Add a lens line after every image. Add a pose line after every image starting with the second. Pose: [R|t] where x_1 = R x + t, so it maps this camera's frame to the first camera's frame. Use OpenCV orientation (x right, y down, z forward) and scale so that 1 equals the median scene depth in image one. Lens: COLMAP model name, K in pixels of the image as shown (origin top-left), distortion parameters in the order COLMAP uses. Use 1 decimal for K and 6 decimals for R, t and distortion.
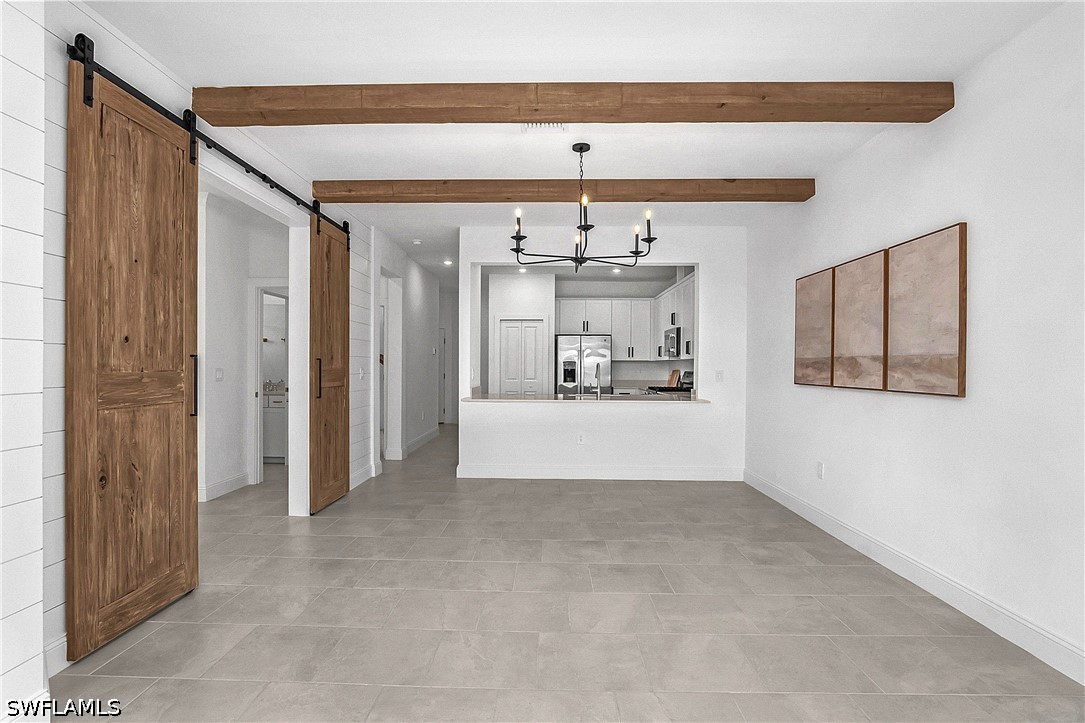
lens RADIAL K [[539.4, 0, 505.4], [0, 539.4, 370.1], [0, 0, 1]] dist [-0.015538, 0.000322]
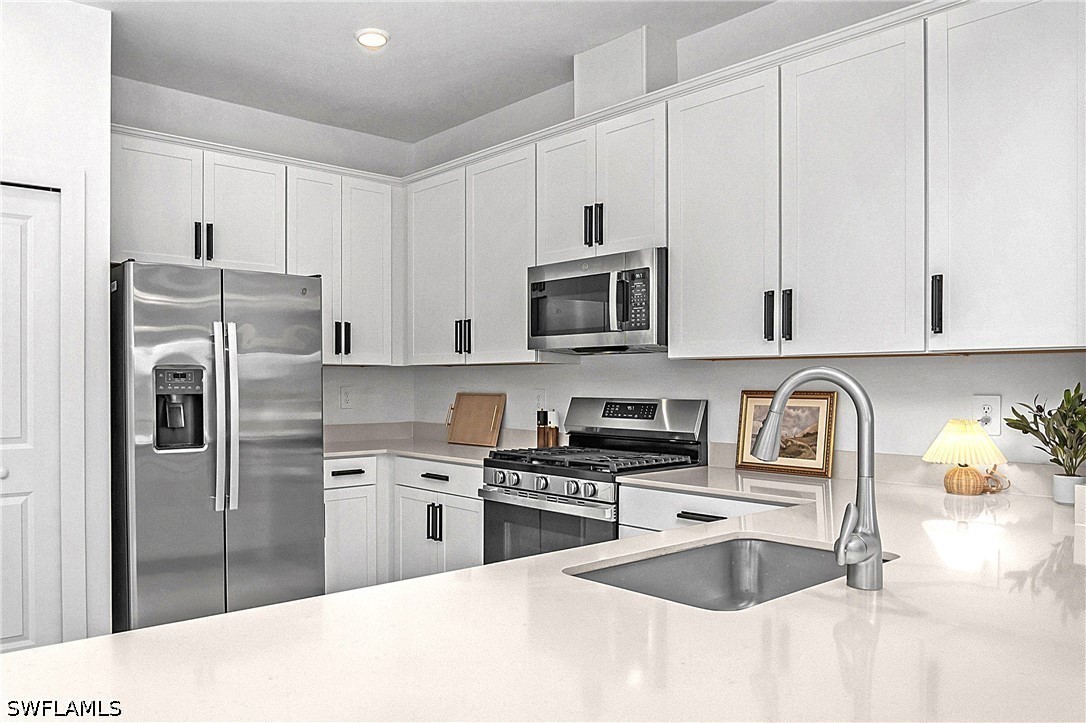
lens RADIAL K [[816.3, 0, 450.2], [0, 816.3, 387.5], [0, 0, 1]] dist [-0.042216, -0.000314]
pose [[0.725644, -0.012298, 0.687960, -0.133575], [0.010482, 0.999922, 0.006819, -0.020058], [-0.687990, 0.002263, 0.725716, 1.693187]]
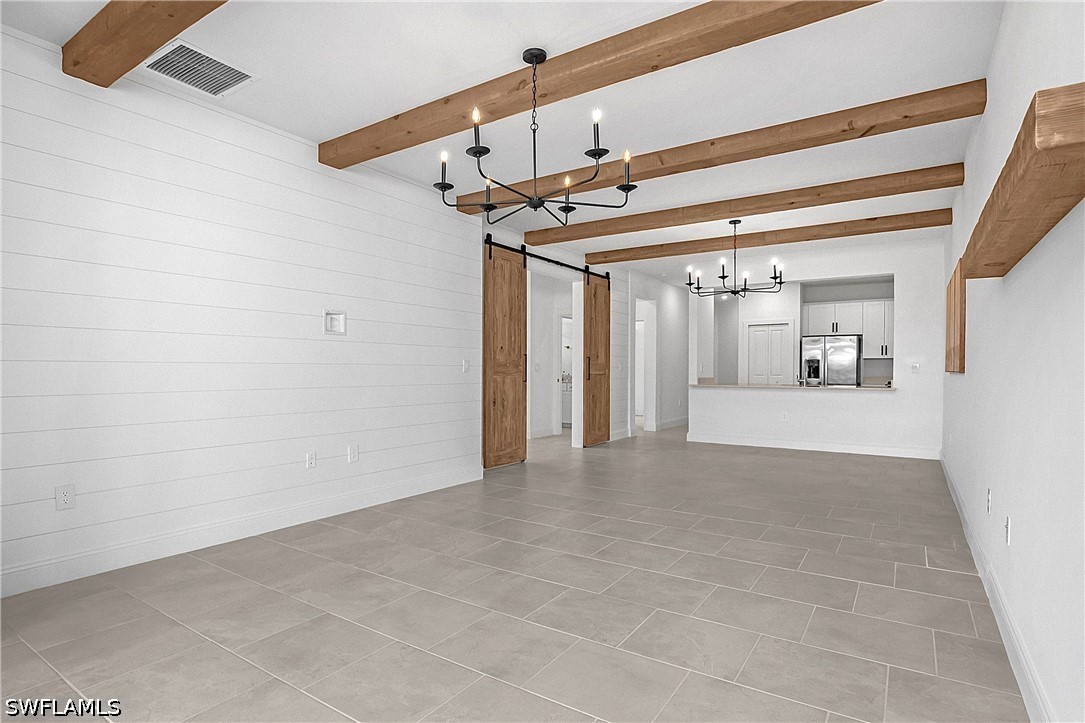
lens RADIAL K [[539.4, 0, 505.4], [0, 539.4, 370.1], [0, 0, 1]] dist [-0.015538, 0.000322]
pose [[0.847483, -0.002245, -0.530817, 0.445918], [-0.003065, 0.999954, -0.009123, 0.048301], [0.530813, 0.009359, 0.847437, -0.780676]]
